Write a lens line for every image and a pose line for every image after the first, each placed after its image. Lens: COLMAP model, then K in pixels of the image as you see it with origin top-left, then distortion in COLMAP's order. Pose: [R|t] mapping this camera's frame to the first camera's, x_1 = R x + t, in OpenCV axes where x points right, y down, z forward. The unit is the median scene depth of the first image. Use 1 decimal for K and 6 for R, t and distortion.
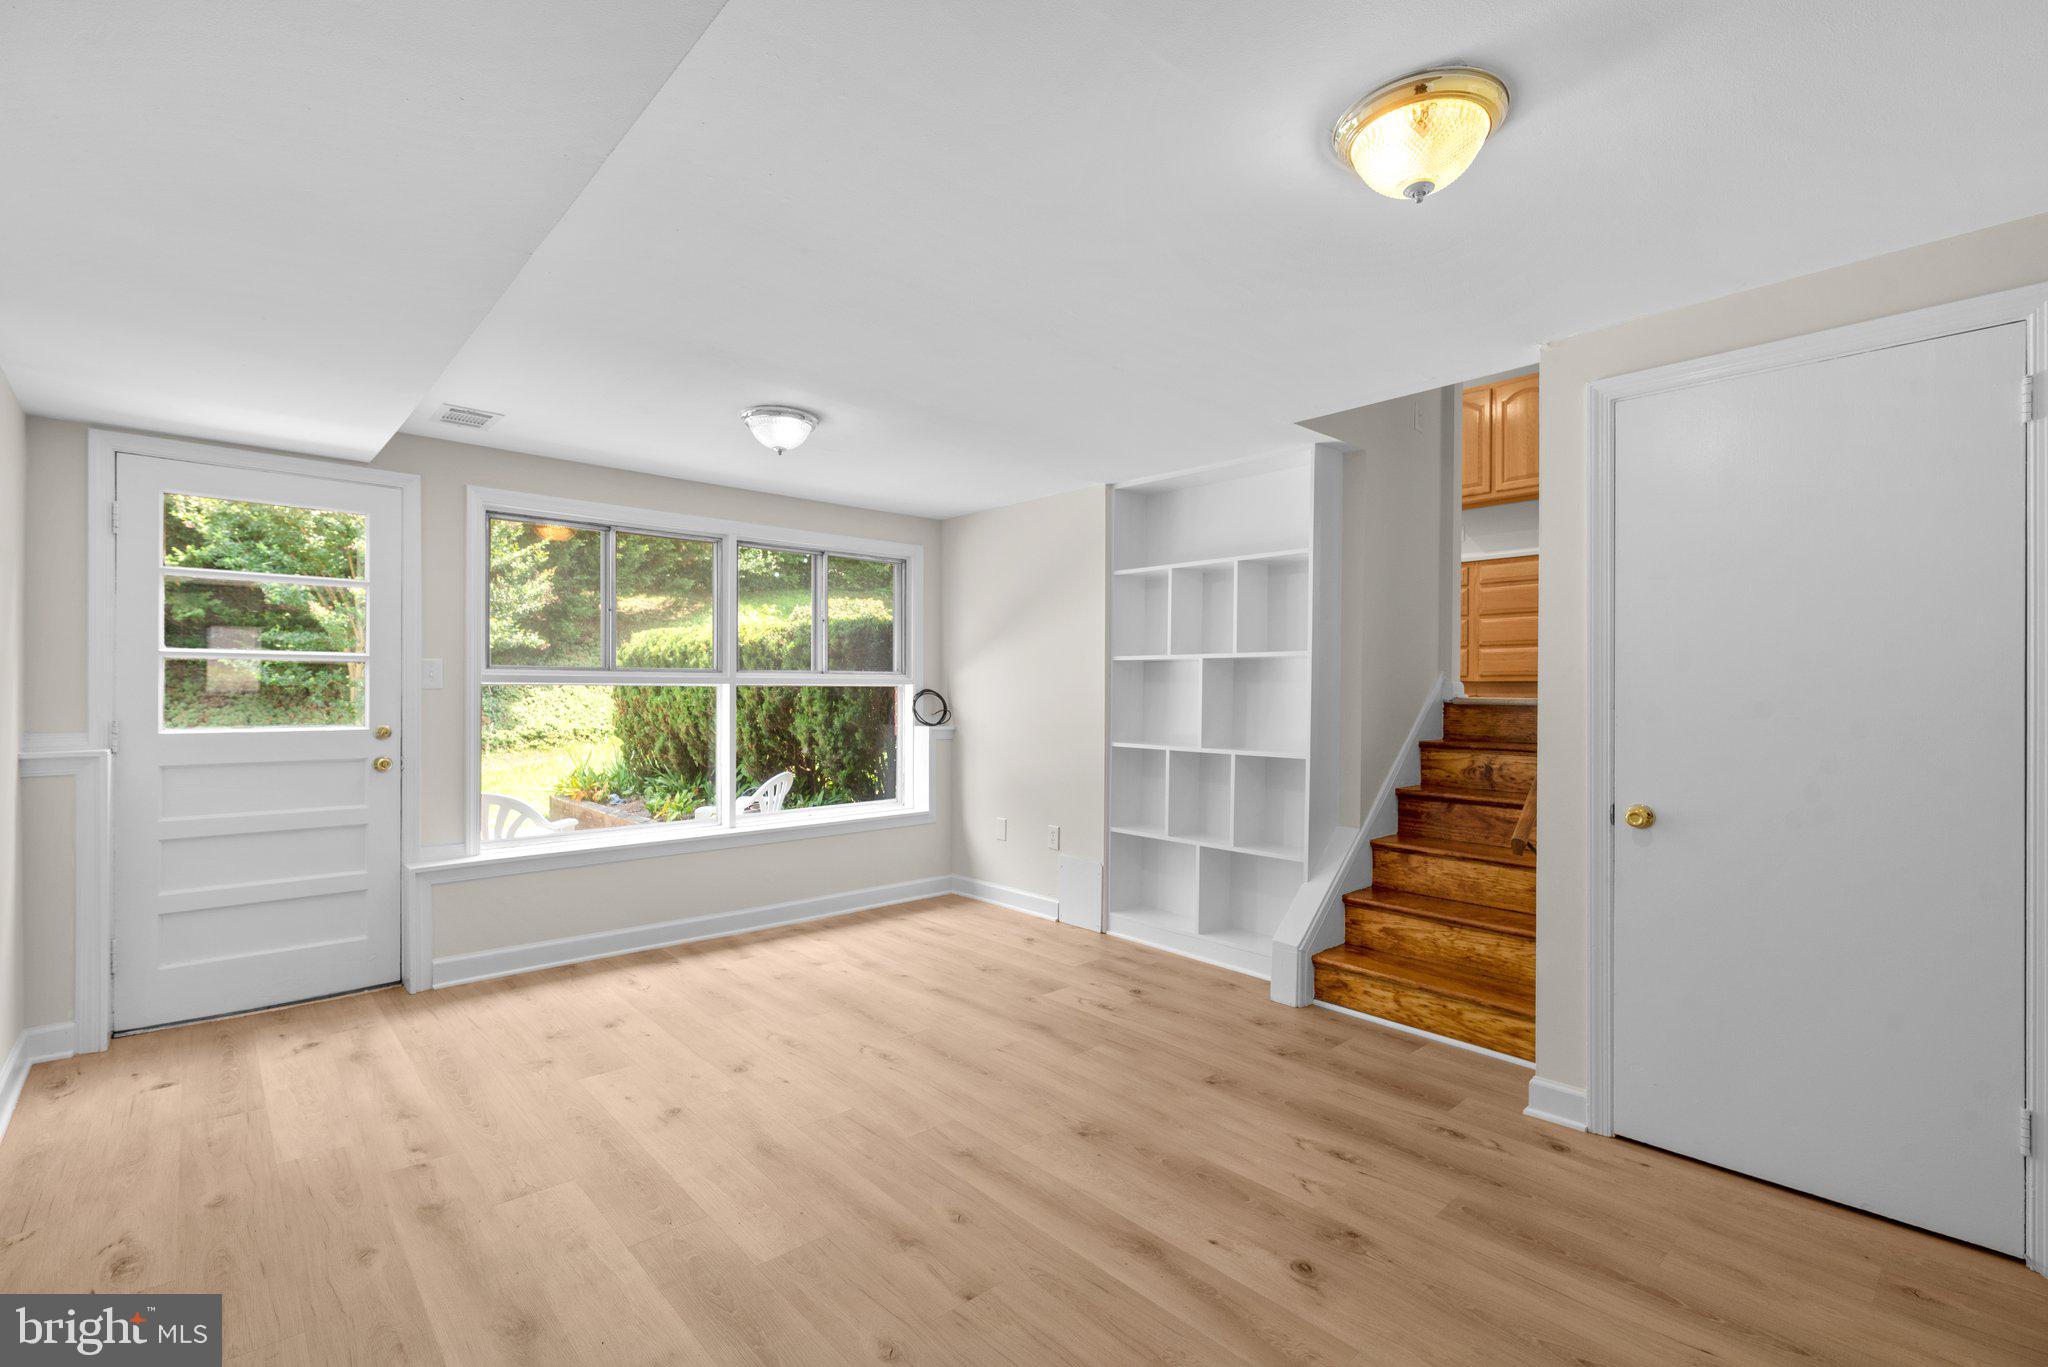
lens RADIAL K [[901.1, 0, 1024.0], [0, 901.1, 683.5], [0, 0, 1]] dist [0.001036, 0.000036]
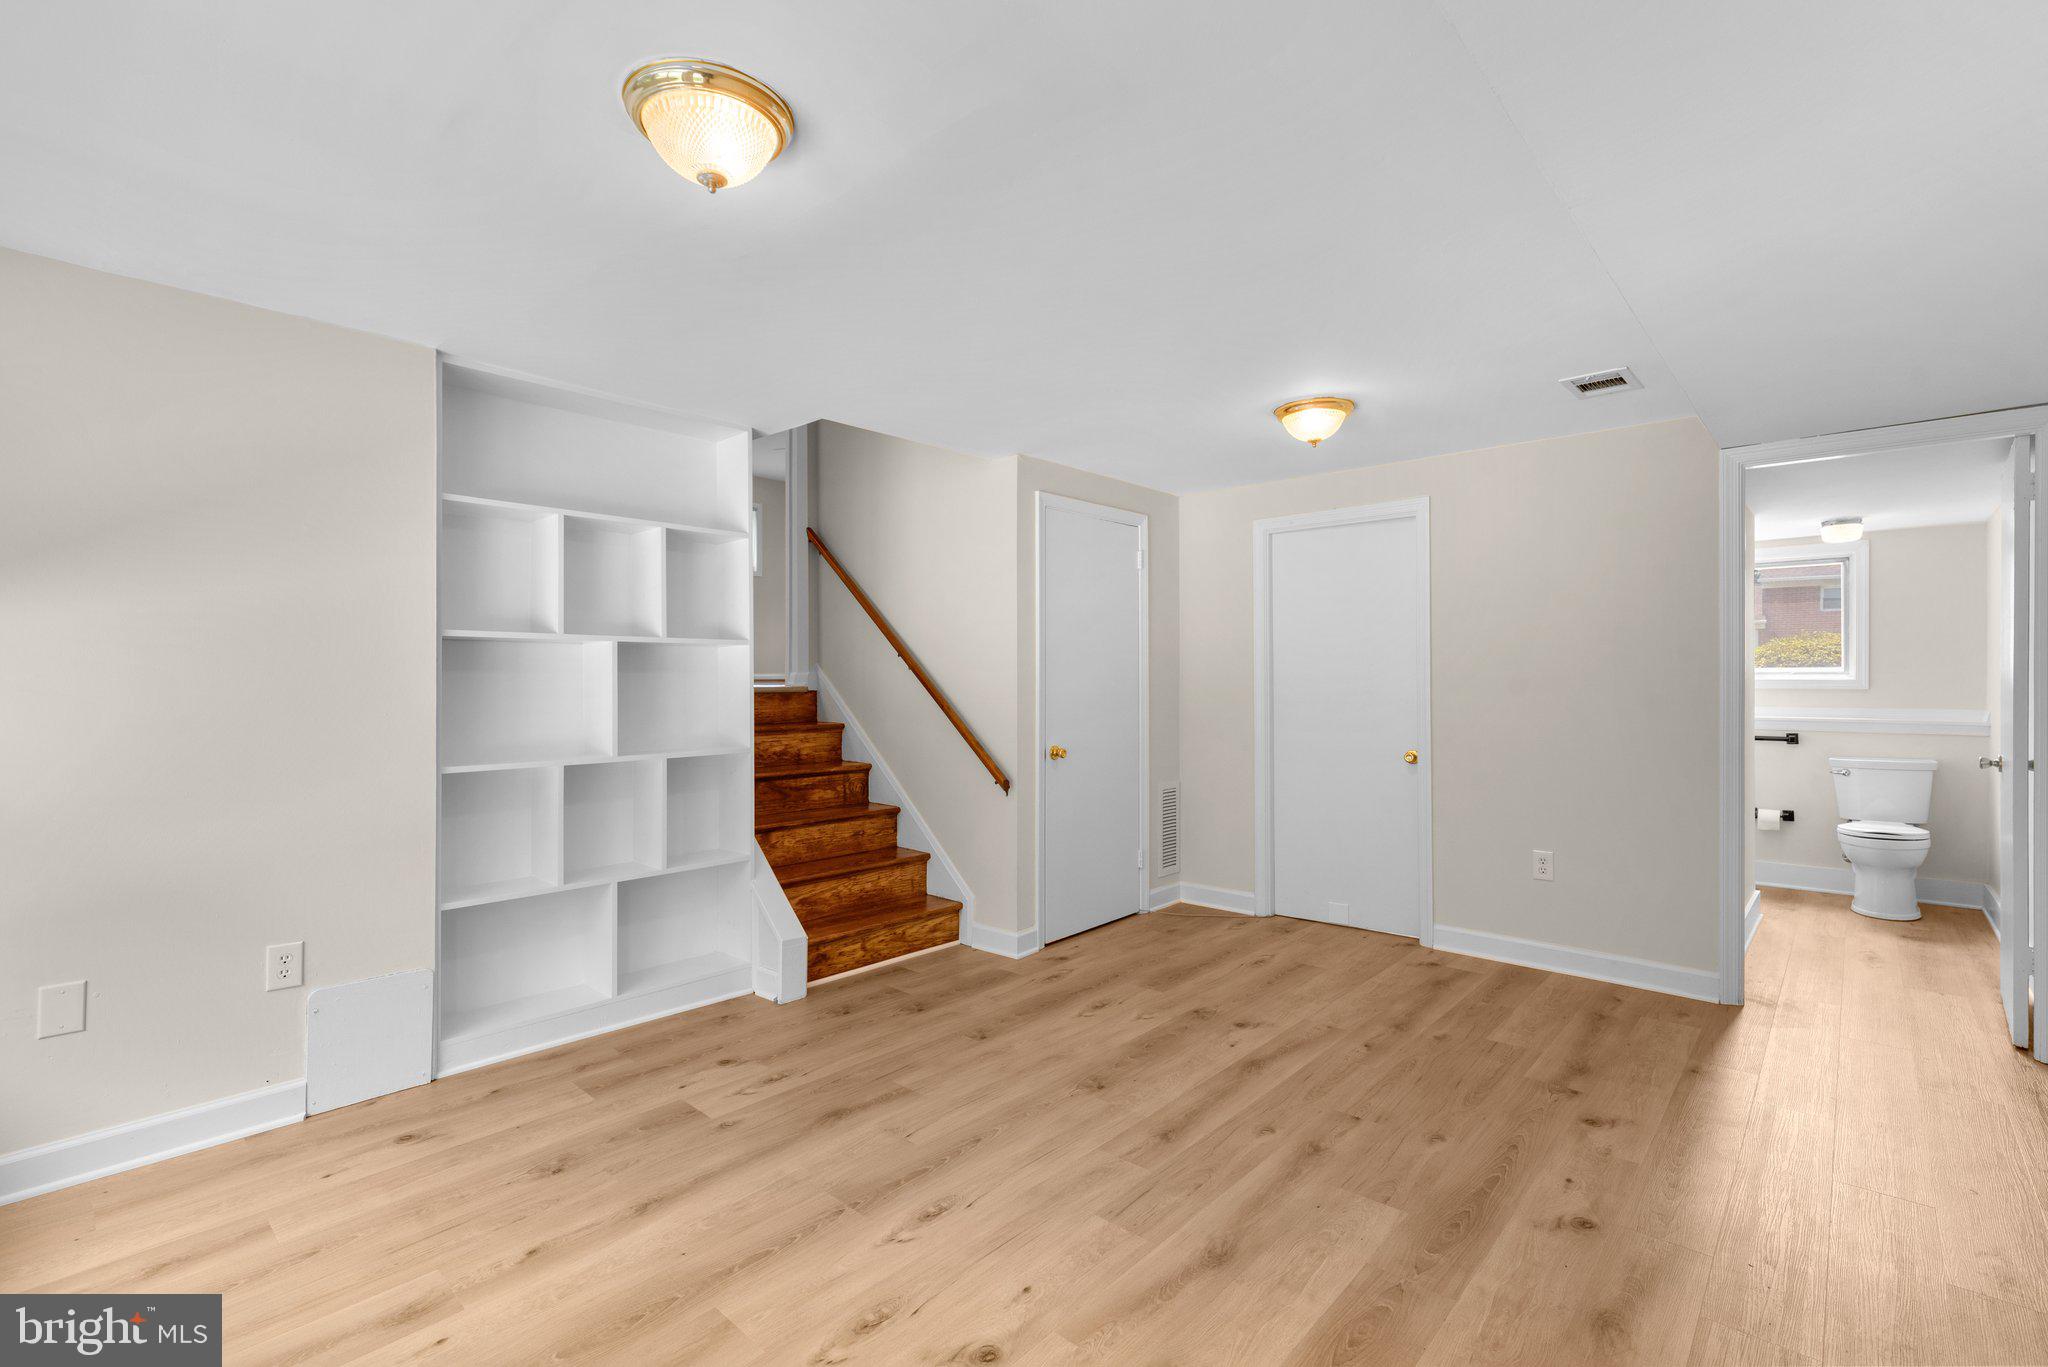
lens RADIAL K [[916.9, 0, 1029.9], [0, 916.9, 685.9], [0, 0, 1]] dist [0.002632, 0.000415]
pose [[-0.096342, -0.014149, 0.995248, -0.892414], [-0.006837, 0.999885, 0.013553, -0.002939], [-0.995325, -0.005499, -0.096428, 1.035020]]
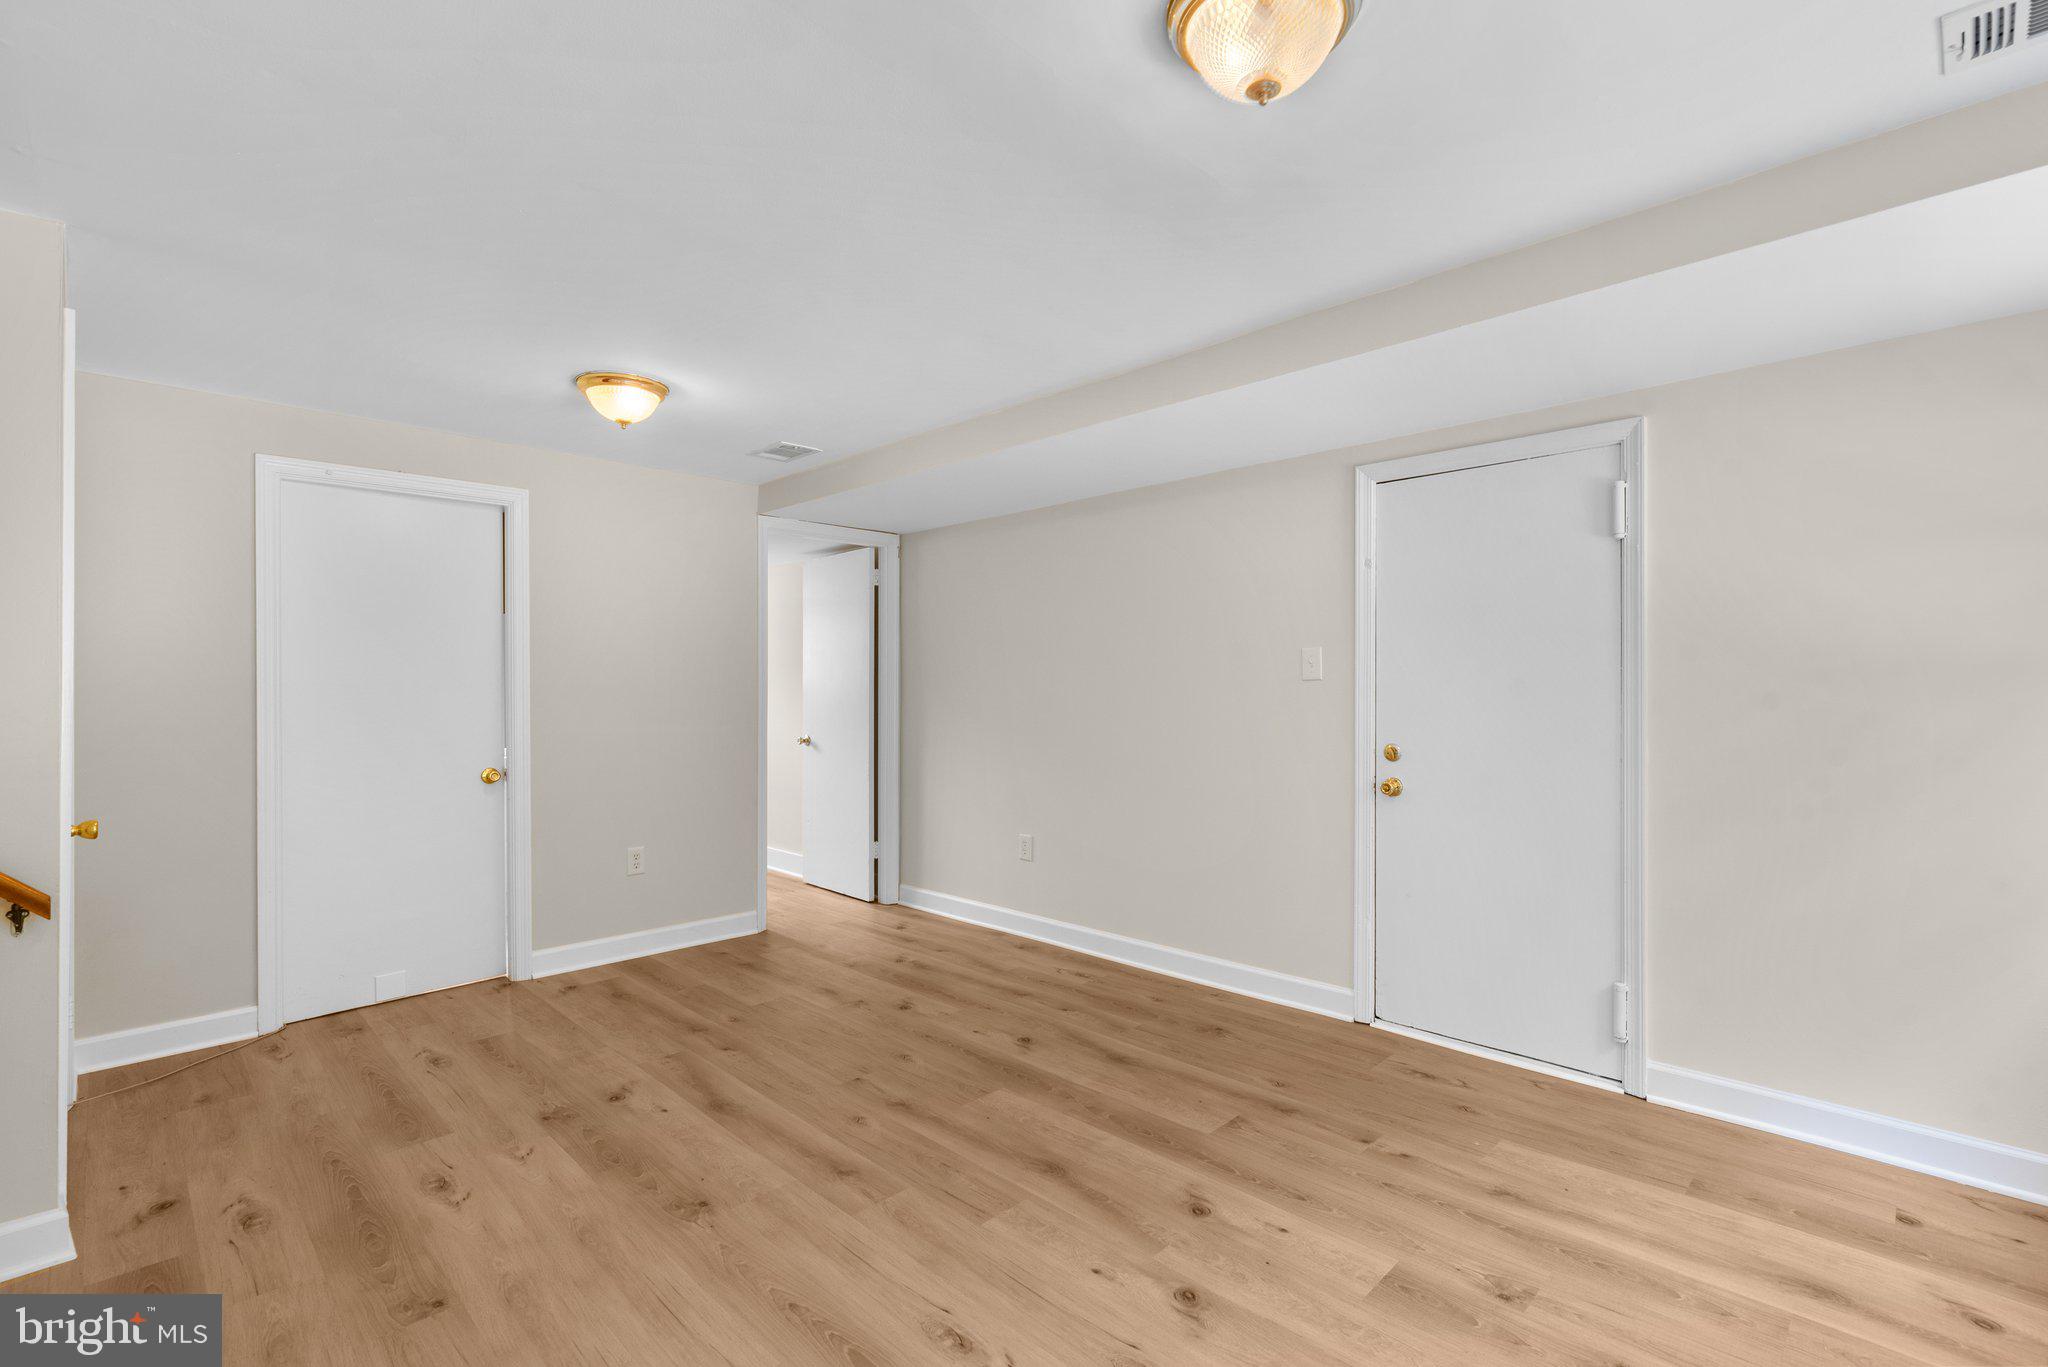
lens RADIAL K [[925.8, 0, 1025.0], [0, 925.8, 690.4], [0, 0, 1]] dist [-0.001061, -0.000258]
pose [[-0.998884, -0.004078, -0.047062, -0.171223], [-0.003800, 0.999975, -0.005990, 0.011144], [0.047085, -0.005804, -0.998874, 1.645450]]
